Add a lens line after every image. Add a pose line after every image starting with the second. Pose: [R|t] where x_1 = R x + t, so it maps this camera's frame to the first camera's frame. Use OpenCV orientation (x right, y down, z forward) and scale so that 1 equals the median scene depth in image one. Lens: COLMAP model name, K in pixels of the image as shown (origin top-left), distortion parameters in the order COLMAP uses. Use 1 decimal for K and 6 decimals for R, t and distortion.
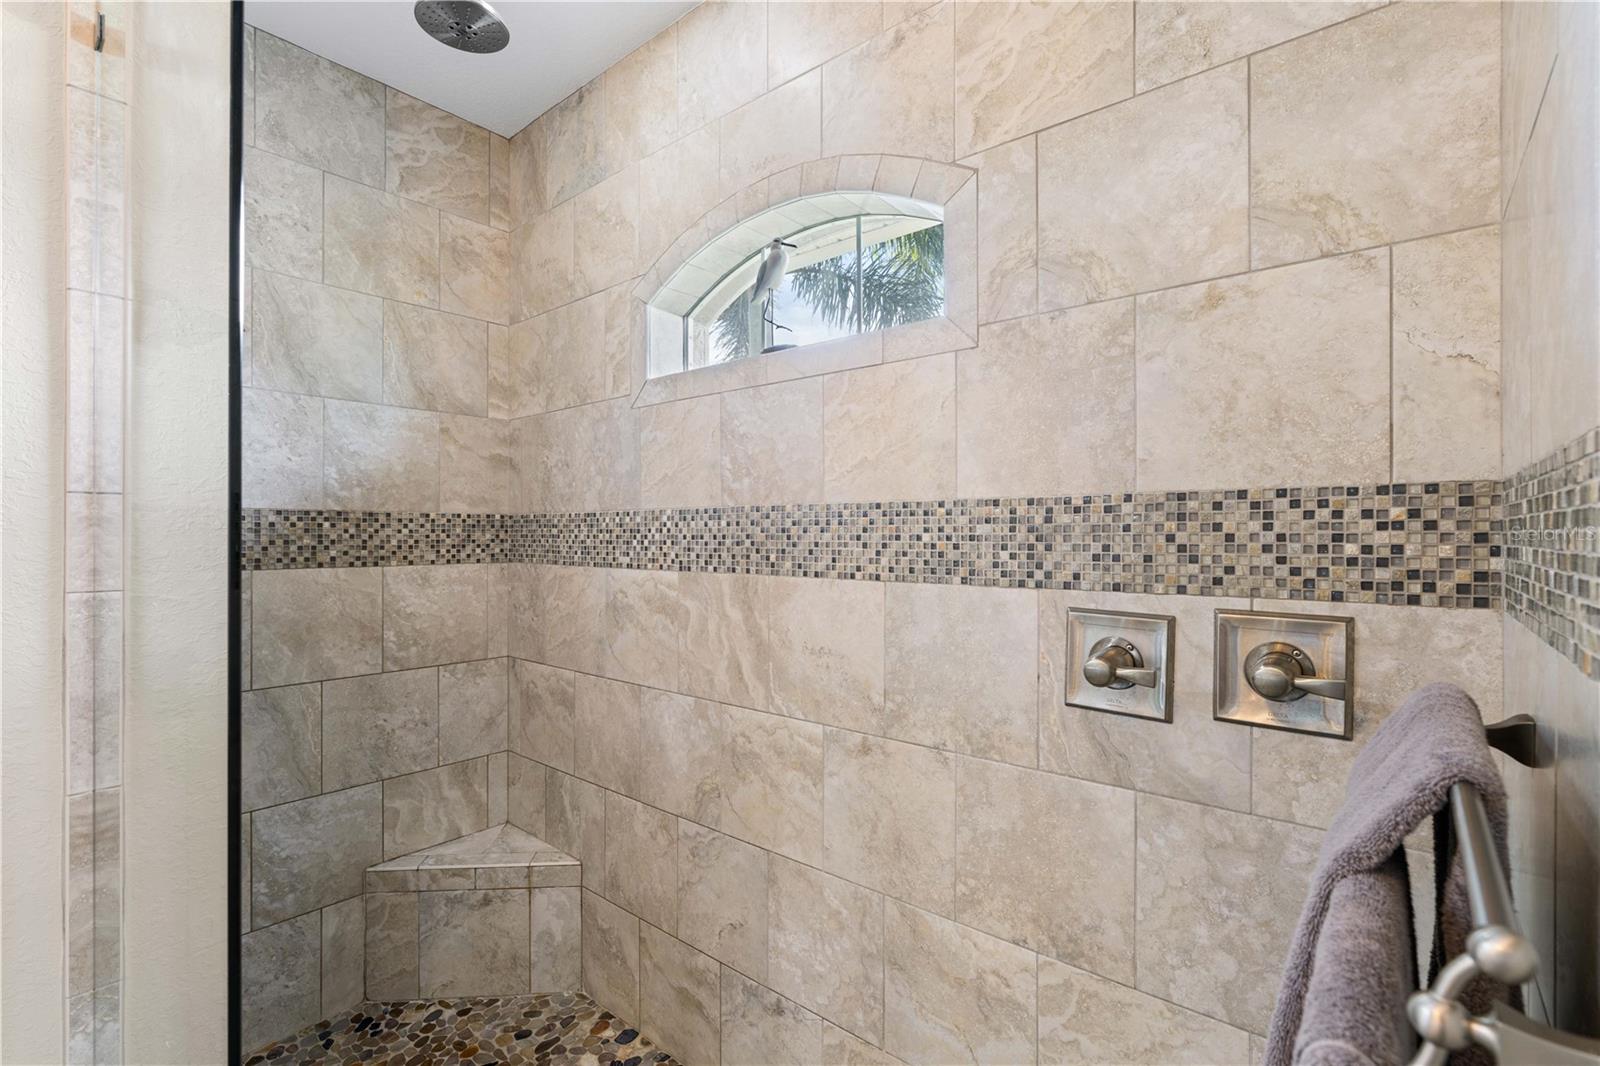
lens RADIAL K [[718.4, 0, 800.2], [0, 718.4, 536.0], [0, 0, 1]] dist [-0.004203, -0.000774]
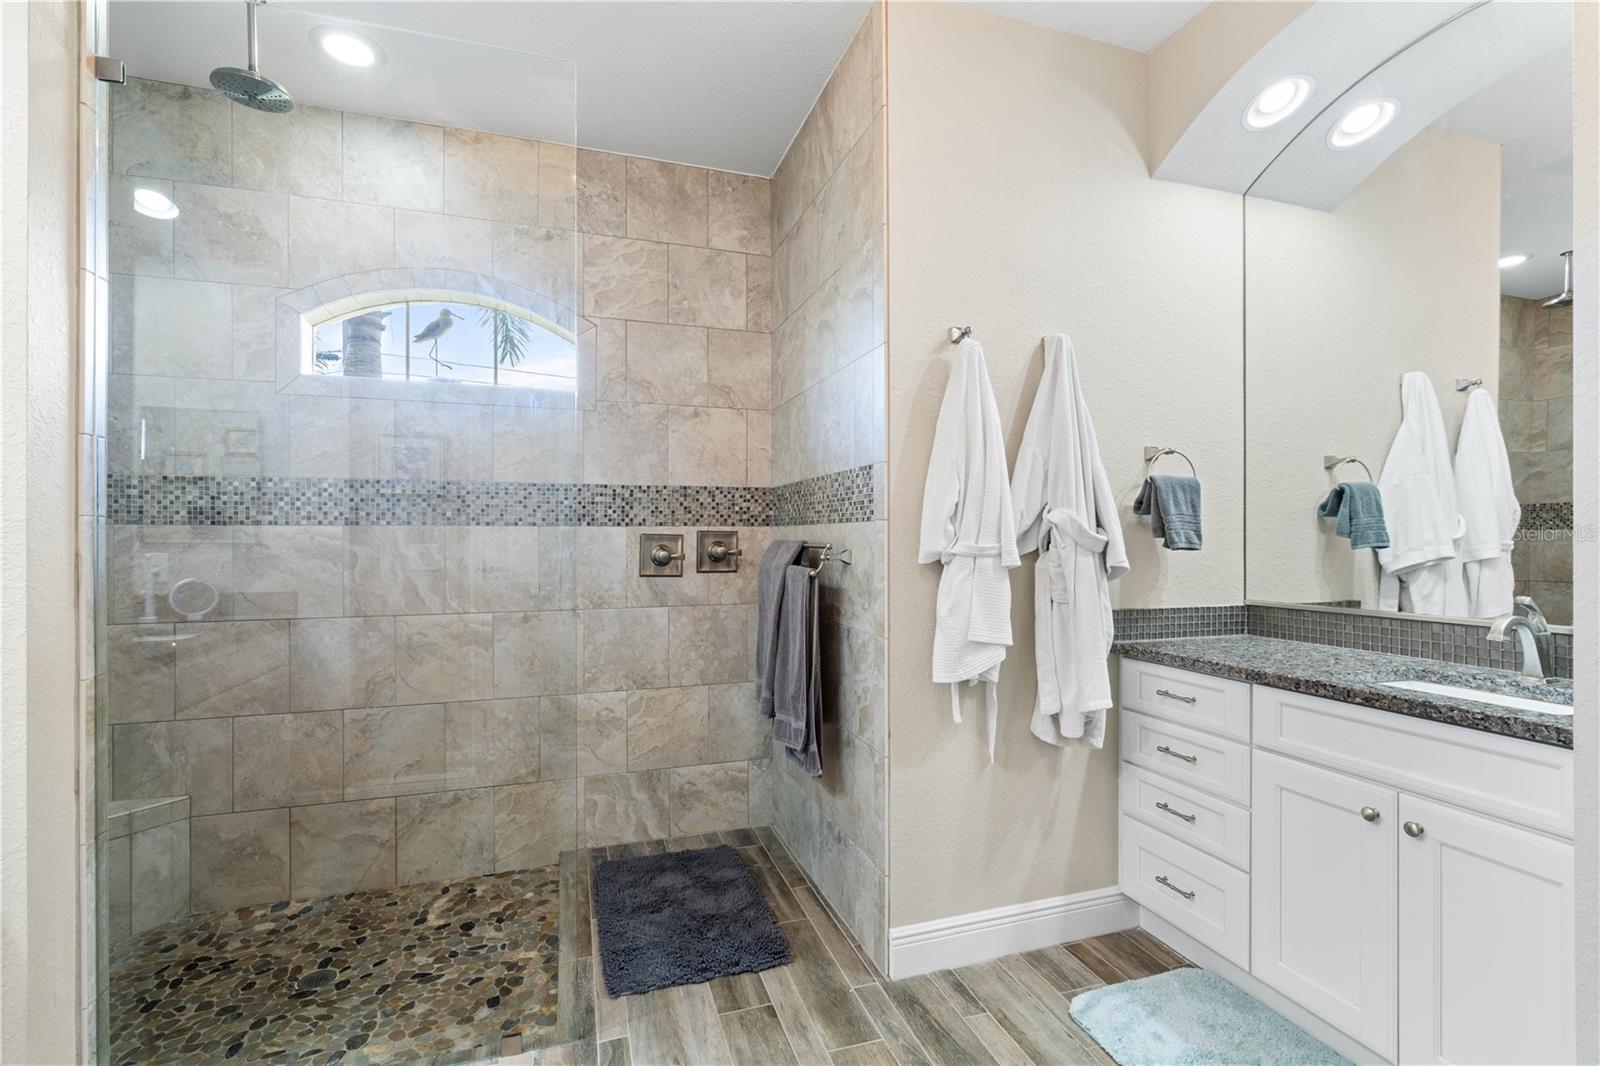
lens RADIAL K [[718.4, 0, 785.9], [0, 718.4, 536.7], [0, 0, 1]] dist [-0.004203, -0.000774]
pose [[0.544263, 0.001136, 0.838914, -1.072310], [0.001147, 0.999997, -0.002098, 0.094195], [-0.838914, 0.002104, 0.544261, -0.526112]]
